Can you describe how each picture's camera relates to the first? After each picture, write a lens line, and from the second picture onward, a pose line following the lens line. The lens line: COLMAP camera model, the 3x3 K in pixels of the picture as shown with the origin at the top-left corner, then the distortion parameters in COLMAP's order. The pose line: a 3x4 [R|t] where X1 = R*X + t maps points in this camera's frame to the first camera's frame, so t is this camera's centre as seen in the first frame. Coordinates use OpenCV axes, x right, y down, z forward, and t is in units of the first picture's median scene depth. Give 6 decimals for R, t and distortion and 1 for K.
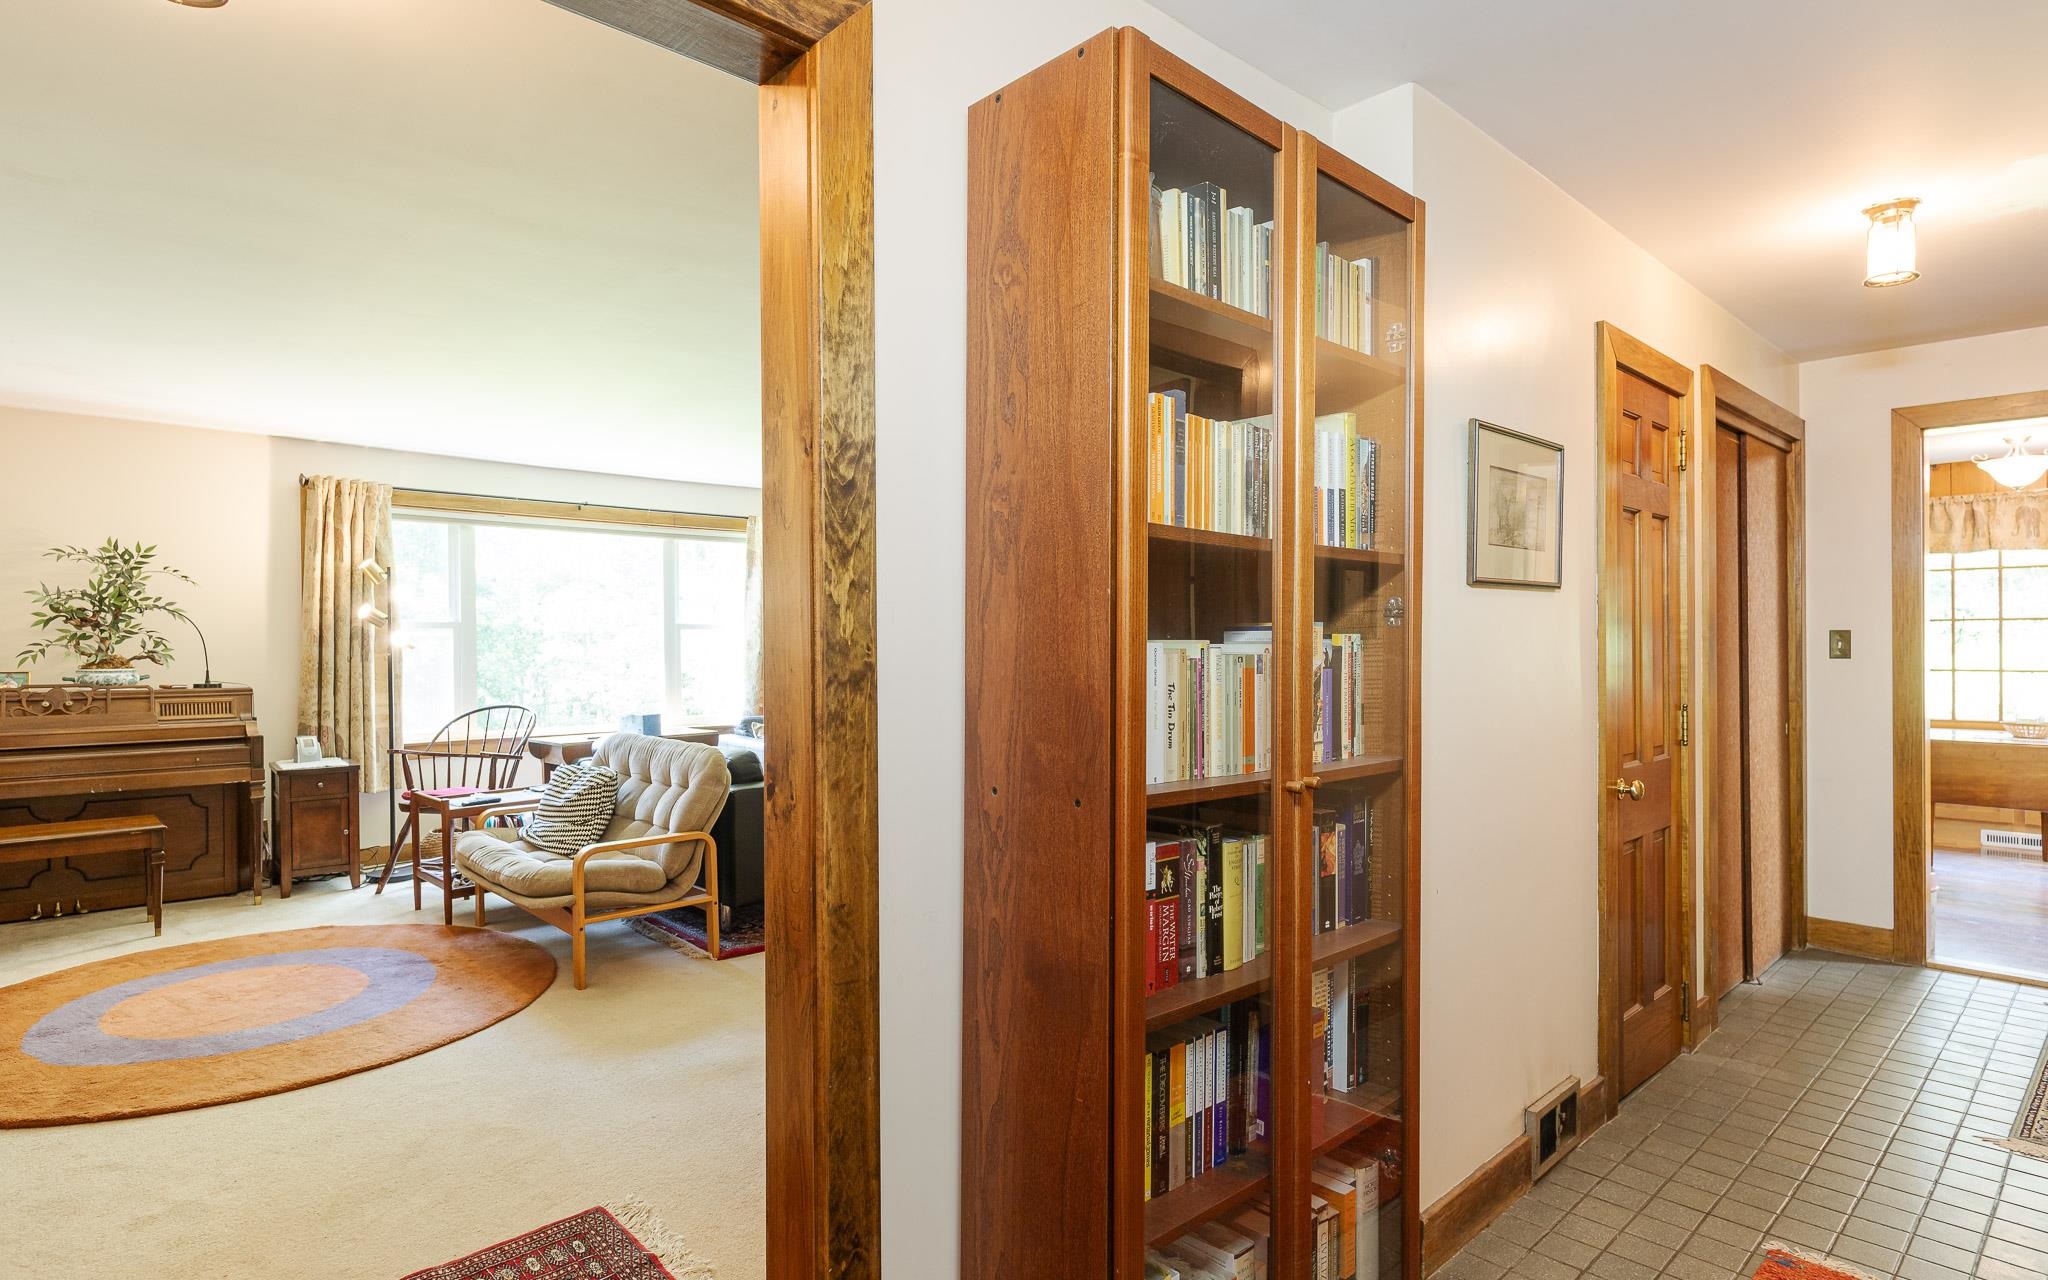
lens RADIAL K [[1087.7, 0, 1015.7], [0, 1087.7, 648.3], [0, 0, 1]] dist [0.000449, -0.001076]
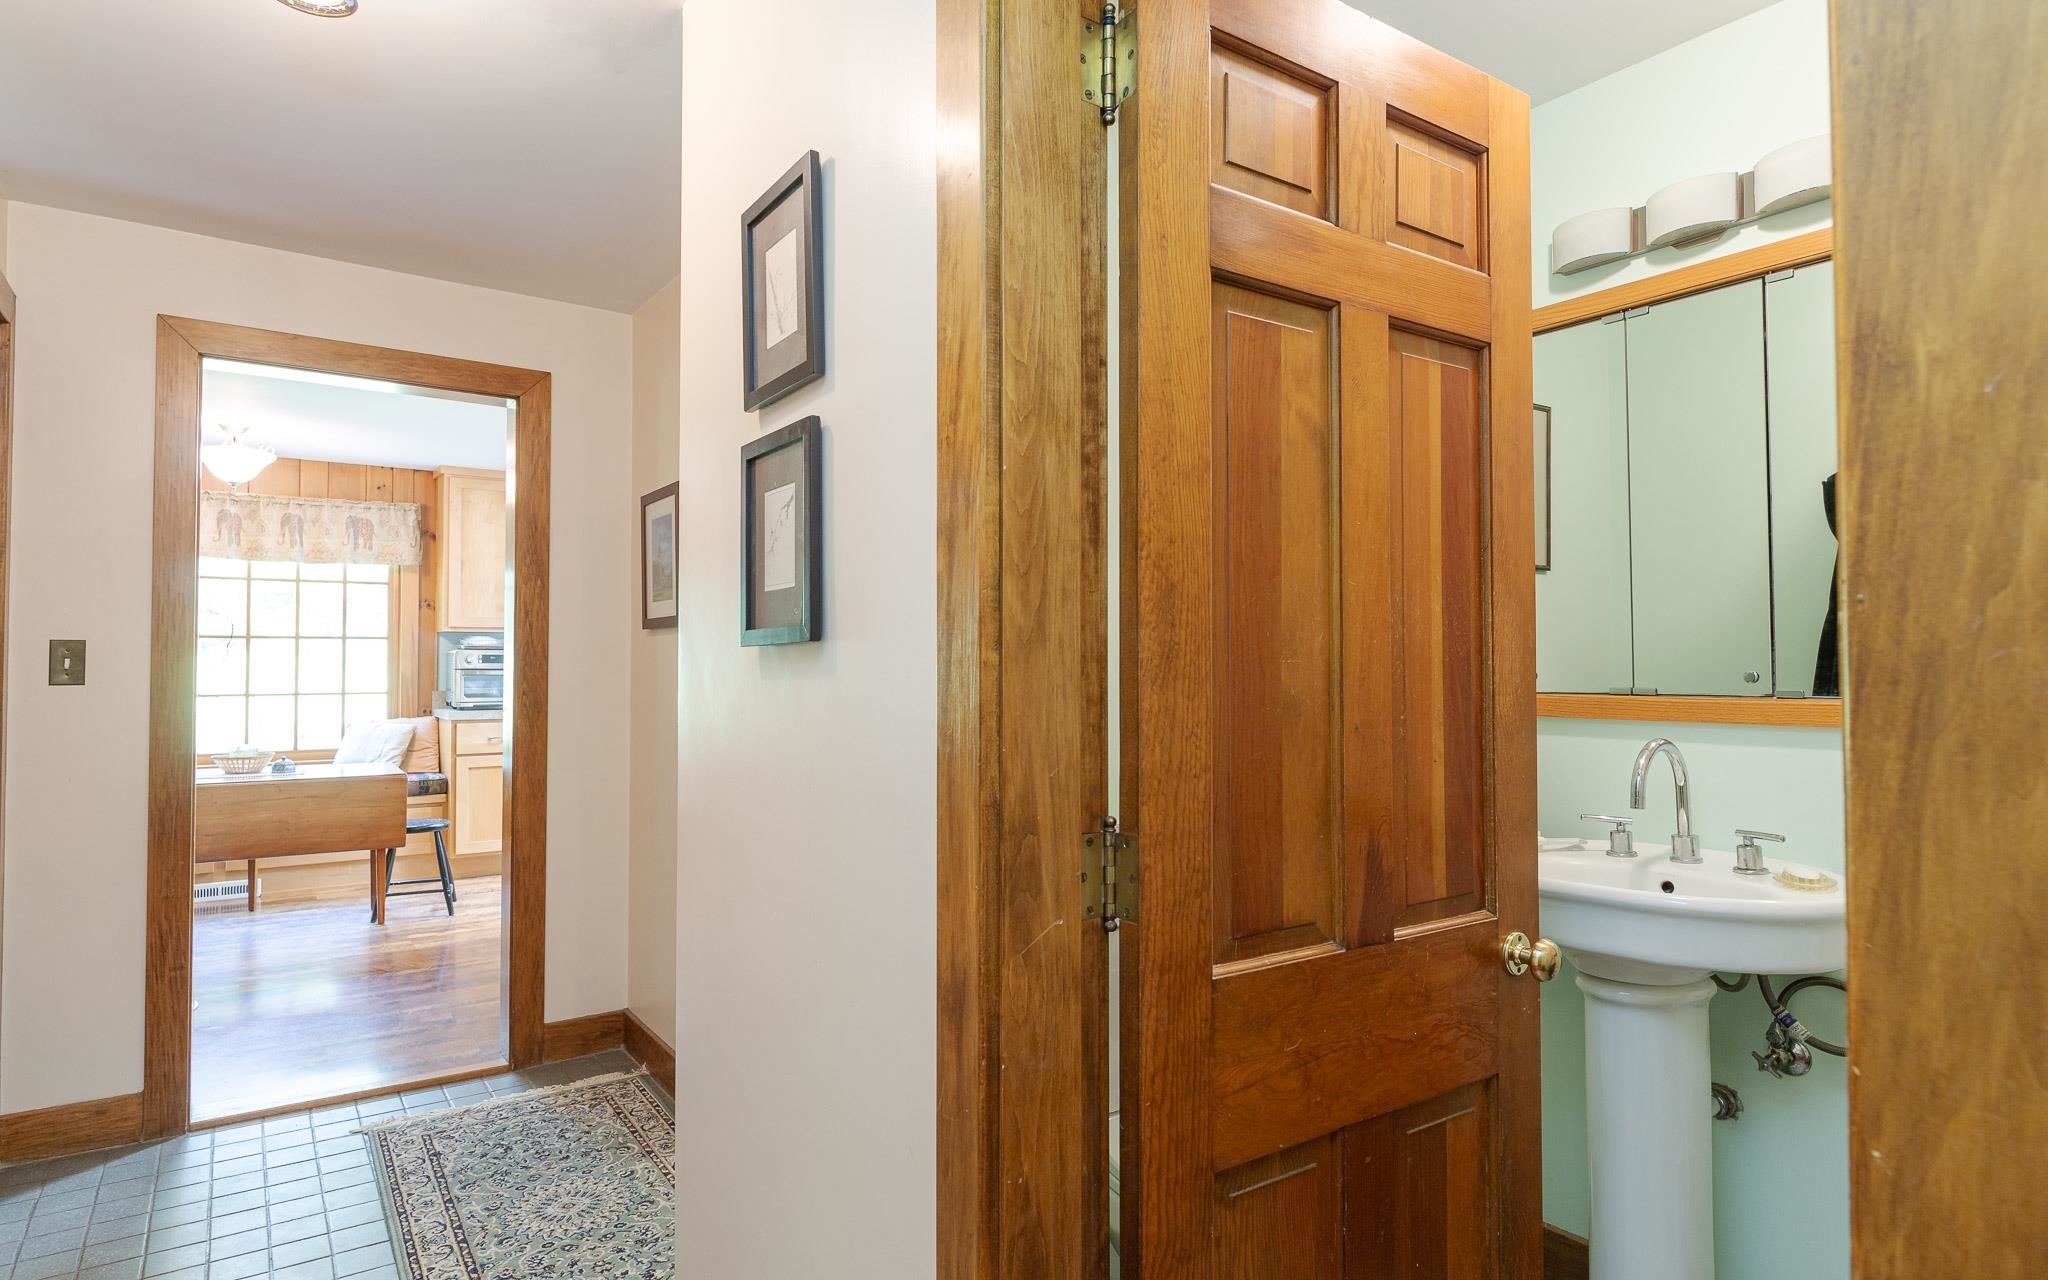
lens RADIAL K [[1119.7, 0, 1024.0], [0, 1119.7, 640.0], [0, 0, 1]] dist [0.005827, 0.000688]
pose [[0.149148, 0.026849, 0.988450, 0.199087], [-0.000056, 0.999632, -0.027145, 0.000902], [-0.988815, 0.003994, 0.149095, 0.362366]]
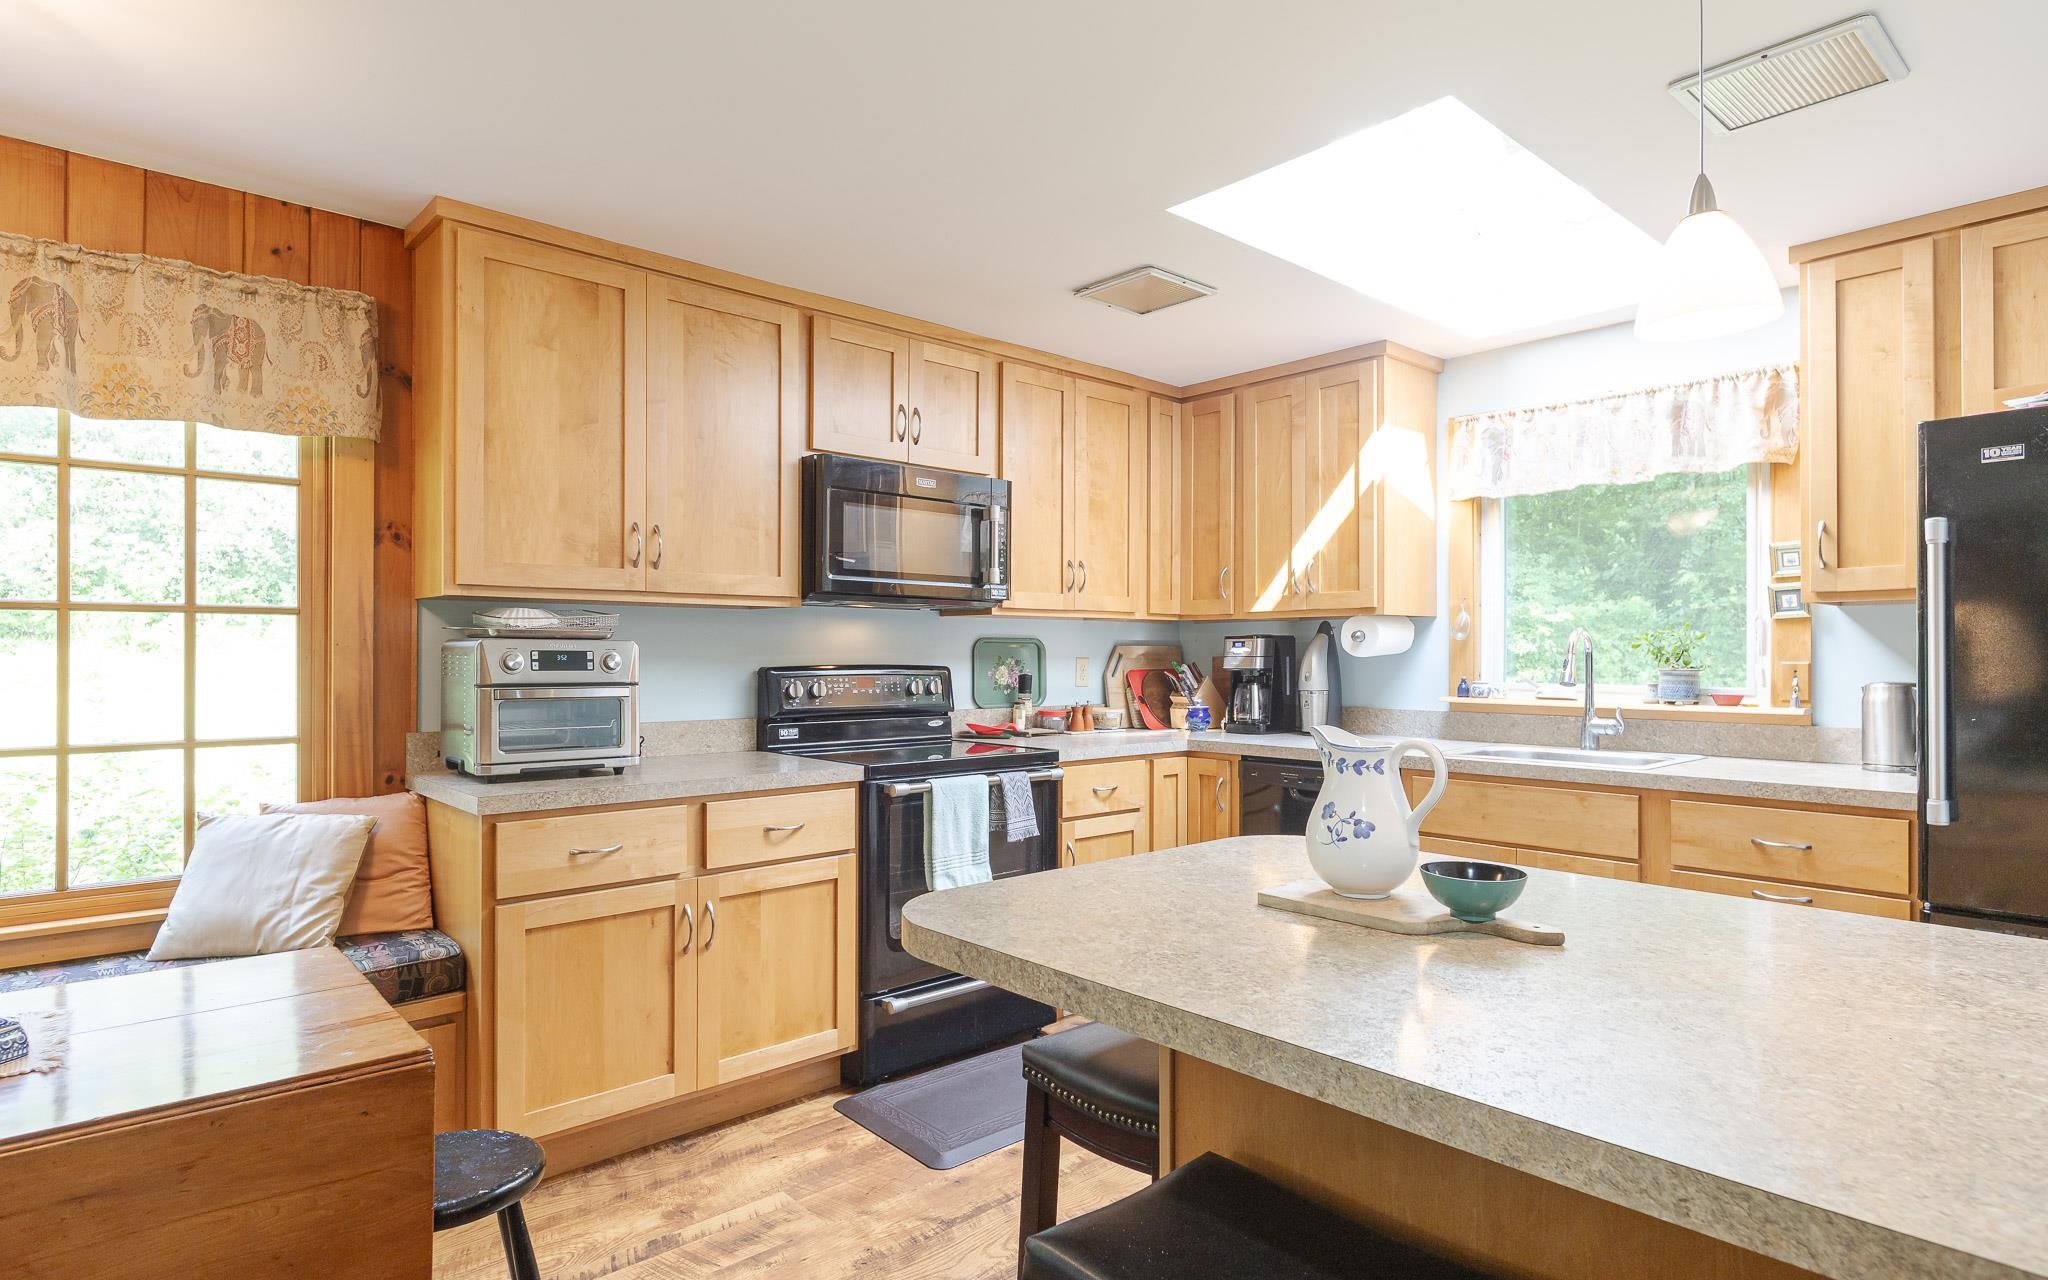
lens RADIAL K [[1087.7, 0, 1015.7], [0, 1087.7, 648.3], [0, 0, 1]] dist [0.000449, -0.001076]
pose [[0.033552, 0.012193, 0.999363, 1.069856], [0.001554, 0.999924, -0.012252, -0.015336], [-0.999436, 0.001964, 0.033531, 1.100412]]
